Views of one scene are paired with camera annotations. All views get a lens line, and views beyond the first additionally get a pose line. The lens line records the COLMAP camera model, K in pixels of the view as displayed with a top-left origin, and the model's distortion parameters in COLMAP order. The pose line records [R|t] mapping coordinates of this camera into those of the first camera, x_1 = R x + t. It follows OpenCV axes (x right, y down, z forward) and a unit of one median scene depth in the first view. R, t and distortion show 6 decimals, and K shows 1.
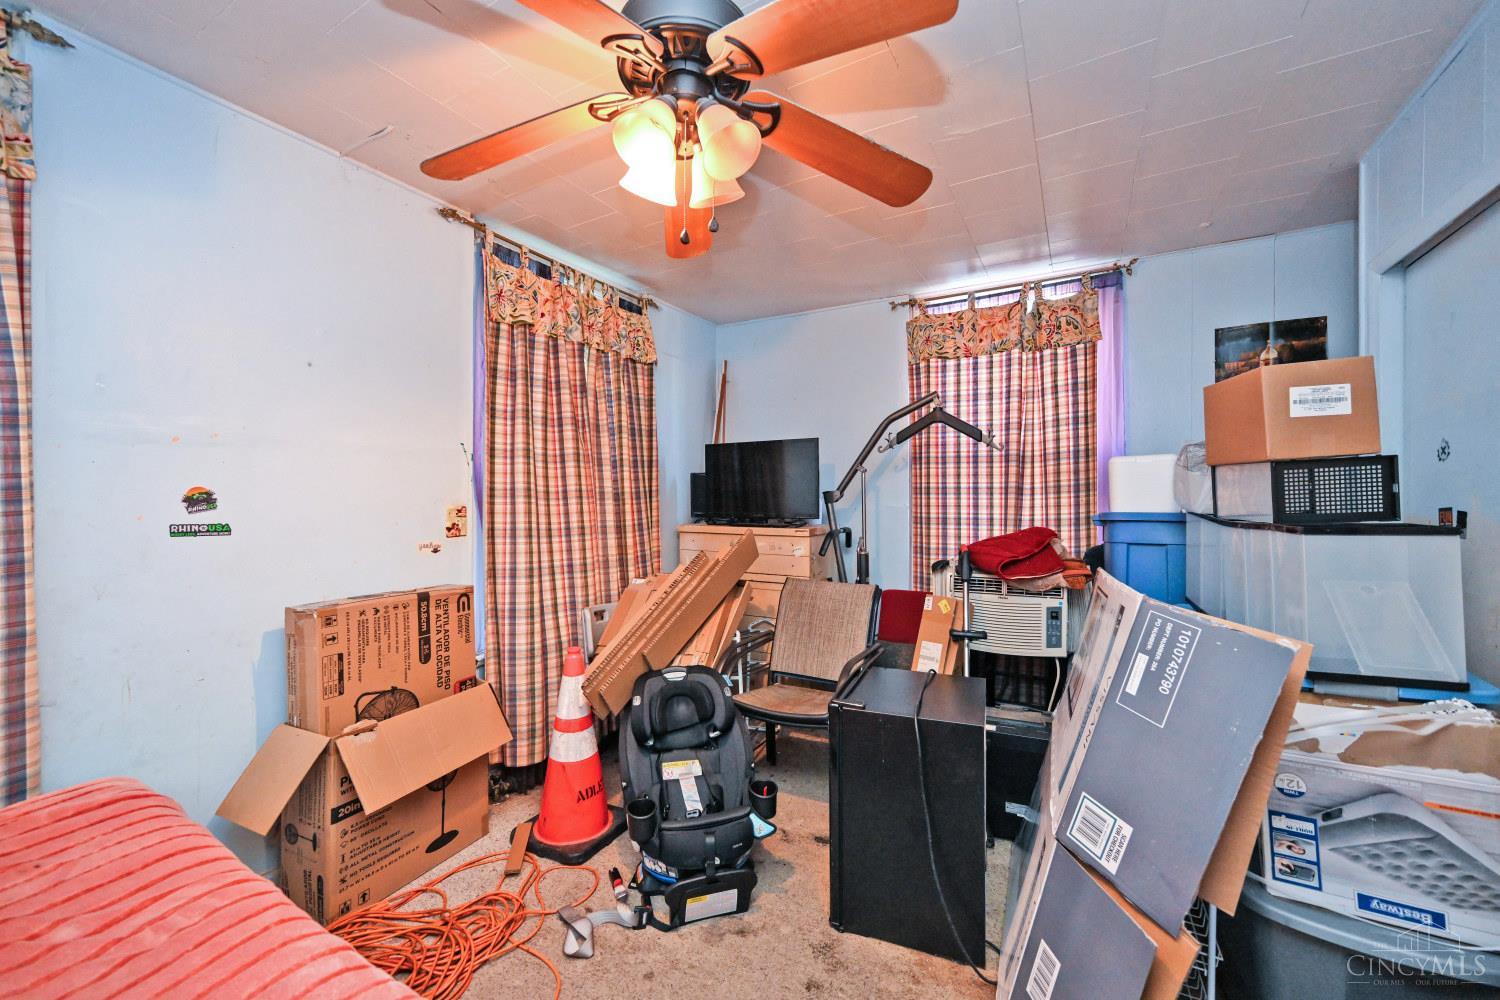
lens RADIAL K [[586.8, 0, 755.0], [0, 586.8, 497.9], [0, 0, 1]] dist [-0.001124, 0.000427]
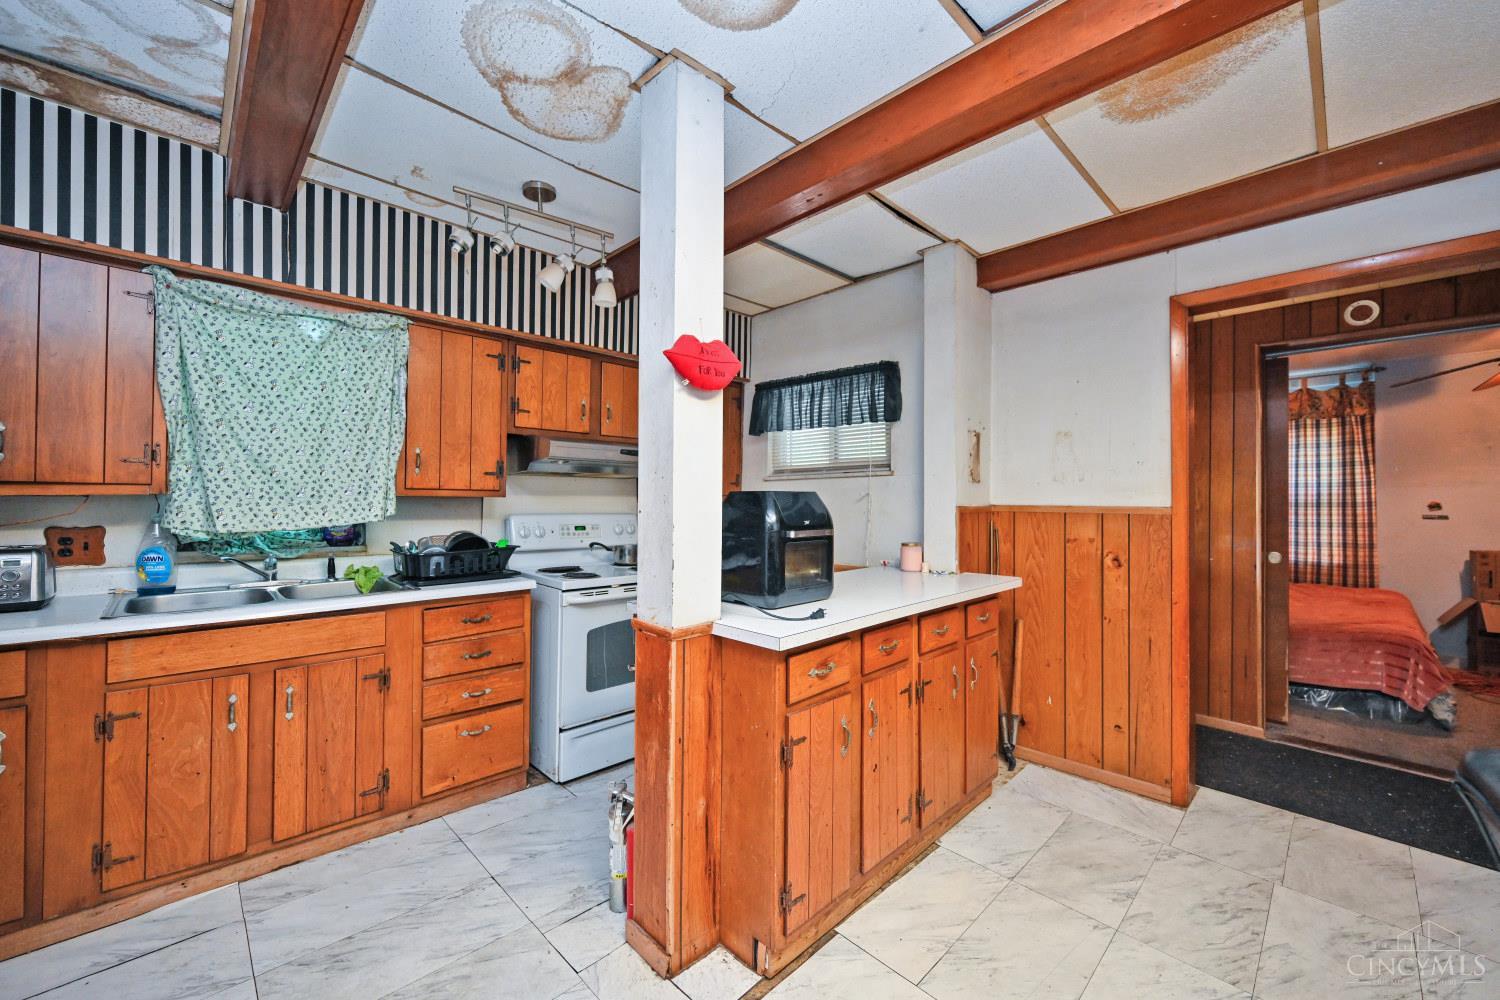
lens RADIAL K [[586.8, 0, 744.2], [0, 586.8, 496.0], [0, 0, 1]] dist [-0.001124, 0.000427]
pose [[-0.292673, -0.004771, -0.956201, 1.980068], [-0.004225, 0.999984, -0.003697, -0.016400], [0.956203, 0.002958, -0.292689, -0.969447]]
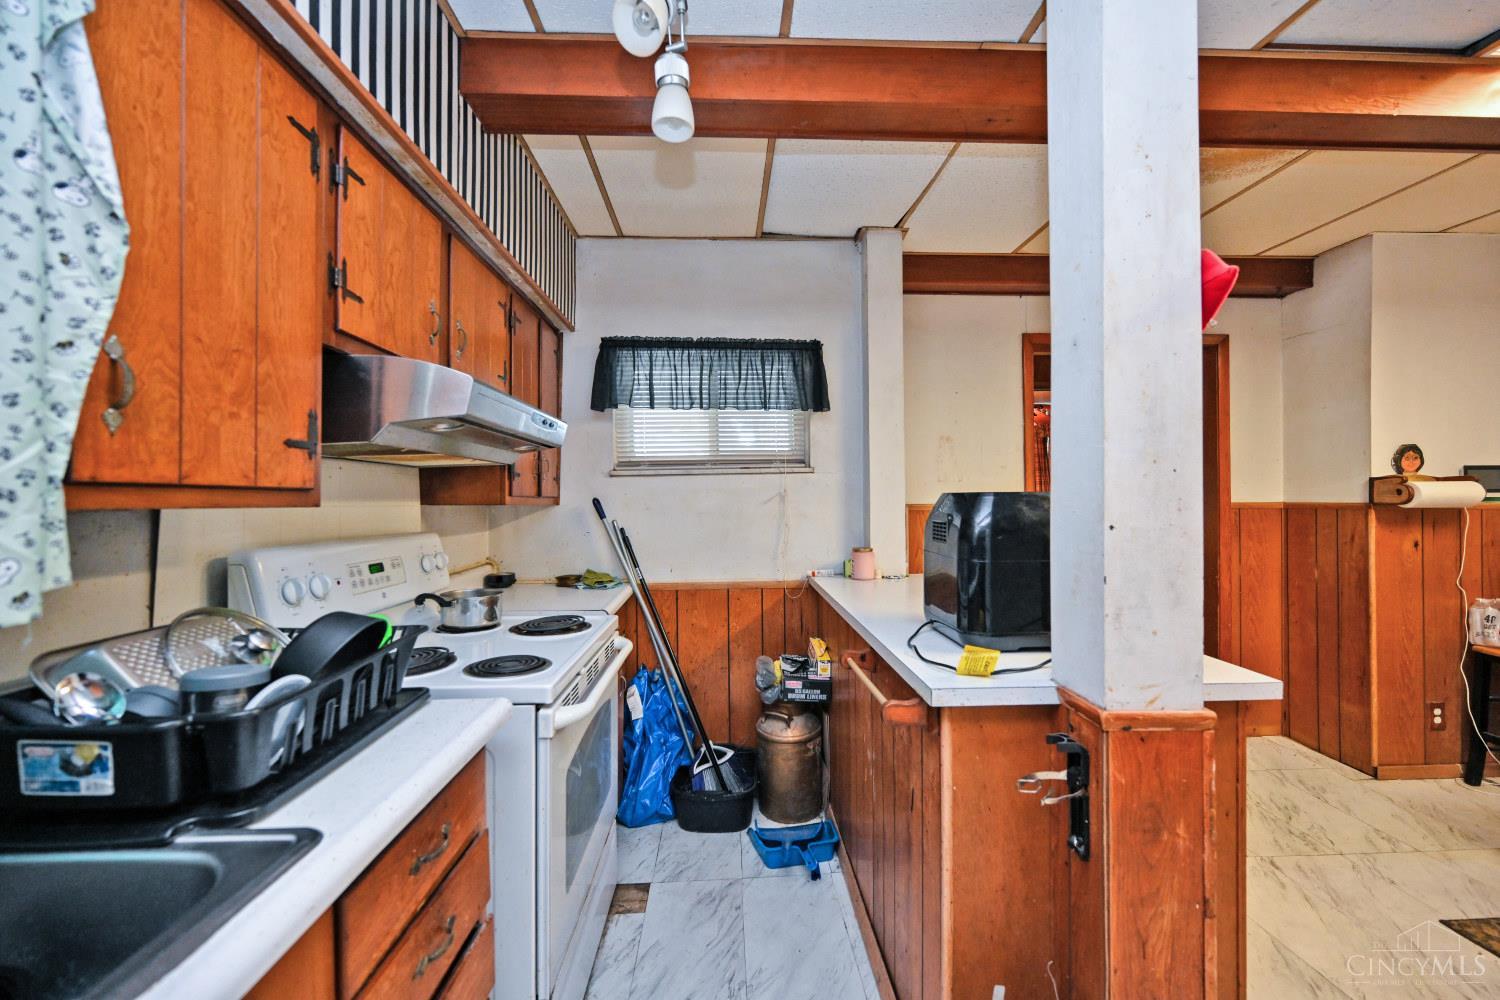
lens RADIAL K [[586.8, 0, 741.5], [0, 586.8, 485.3], [0, 0, 1]] dist [-0.001124, 0.000427]
pose [[0.515041, -0.019963, -0.856933, 1.576989], [0.006092, 0.999789, -0.019630, -0.021350], [0.857144, 0.004890, 0.515054, -1.686850]]
